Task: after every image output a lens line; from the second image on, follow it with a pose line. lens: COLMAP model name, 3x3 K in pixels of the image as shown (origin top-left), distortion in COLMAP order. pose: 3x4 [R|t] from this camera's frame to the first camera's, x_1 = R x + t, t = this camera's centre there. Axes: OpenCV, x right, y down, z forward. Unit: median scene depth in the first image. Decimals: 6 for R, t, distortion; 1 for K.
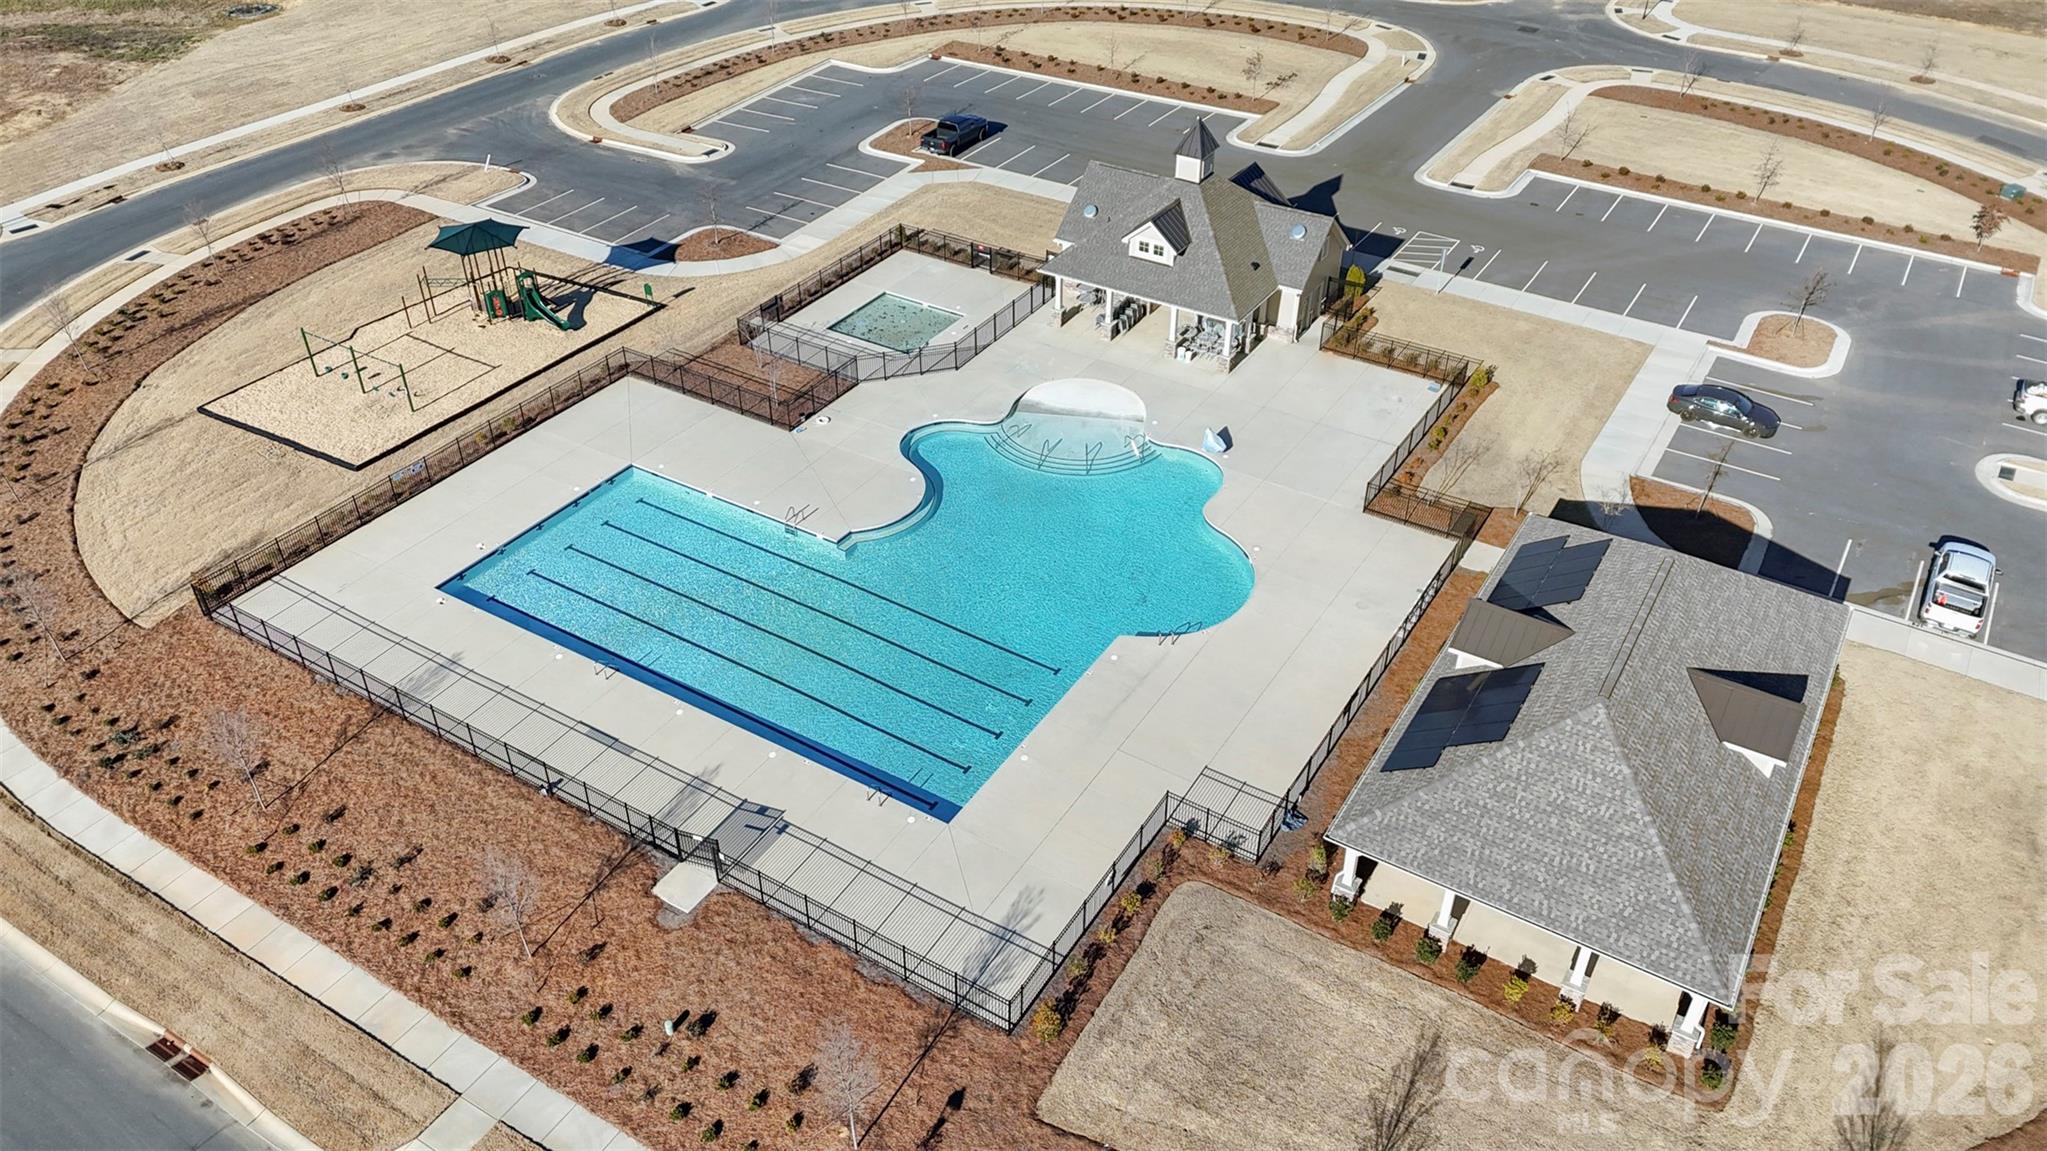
lens RADIAL K [[1501.3, 0, 1023.5], [0, 1501.3, 575.5], [0, 0, 1]] dist [0.059658, -0.040640]
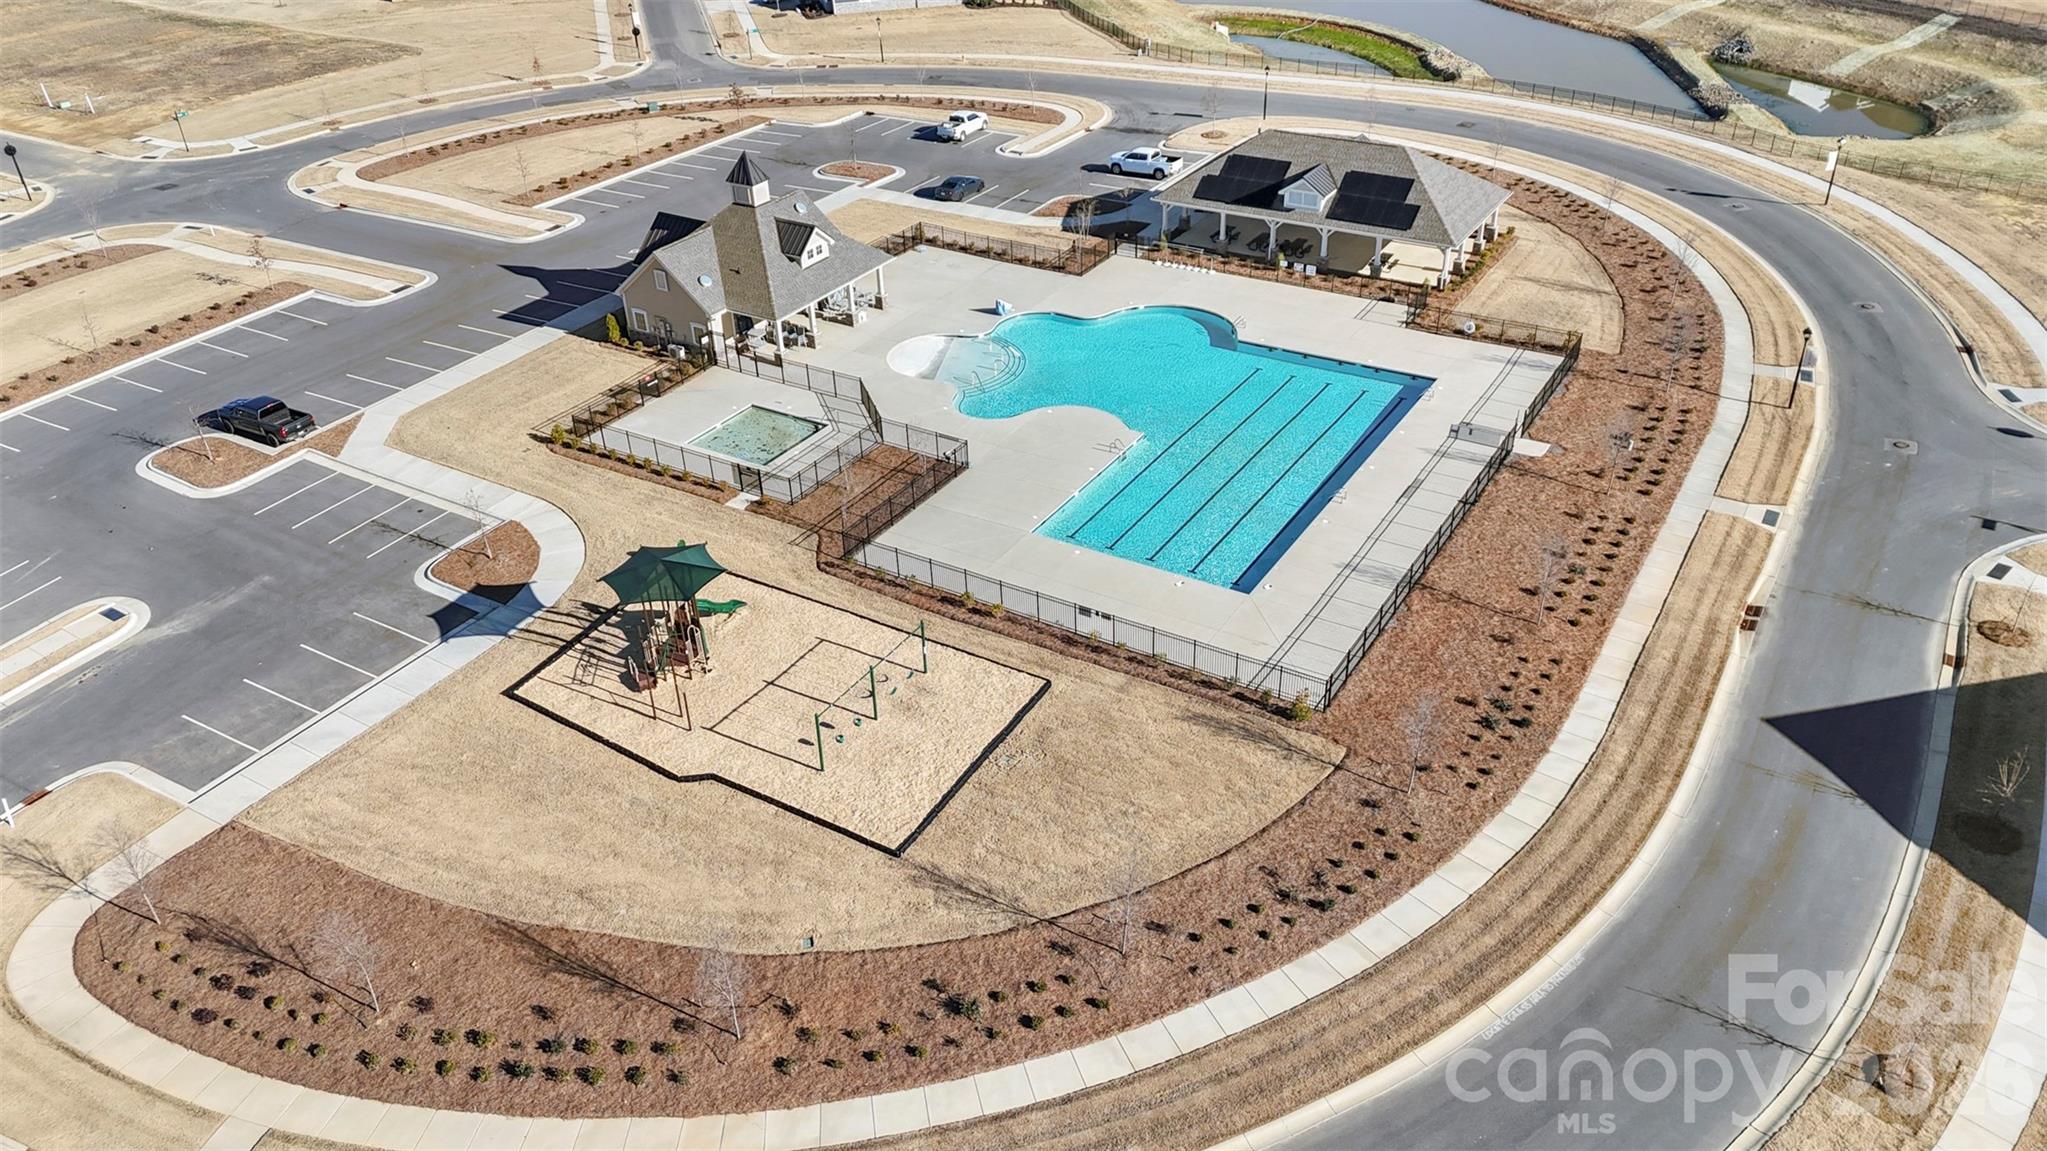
lens RADIAL K [[1501.3, 0, 1023.5], [0, 1501.3, 575.5], [0, 0, 1]] dist [0.059658, -0.040640]
pose [[-0.009140, -0.533386, 0.845823, -0.946723], [0.614090, 0.664570, 0.425722, -0.408565], [-0.789183, 0.523303, 0.321473, 0.572175]]
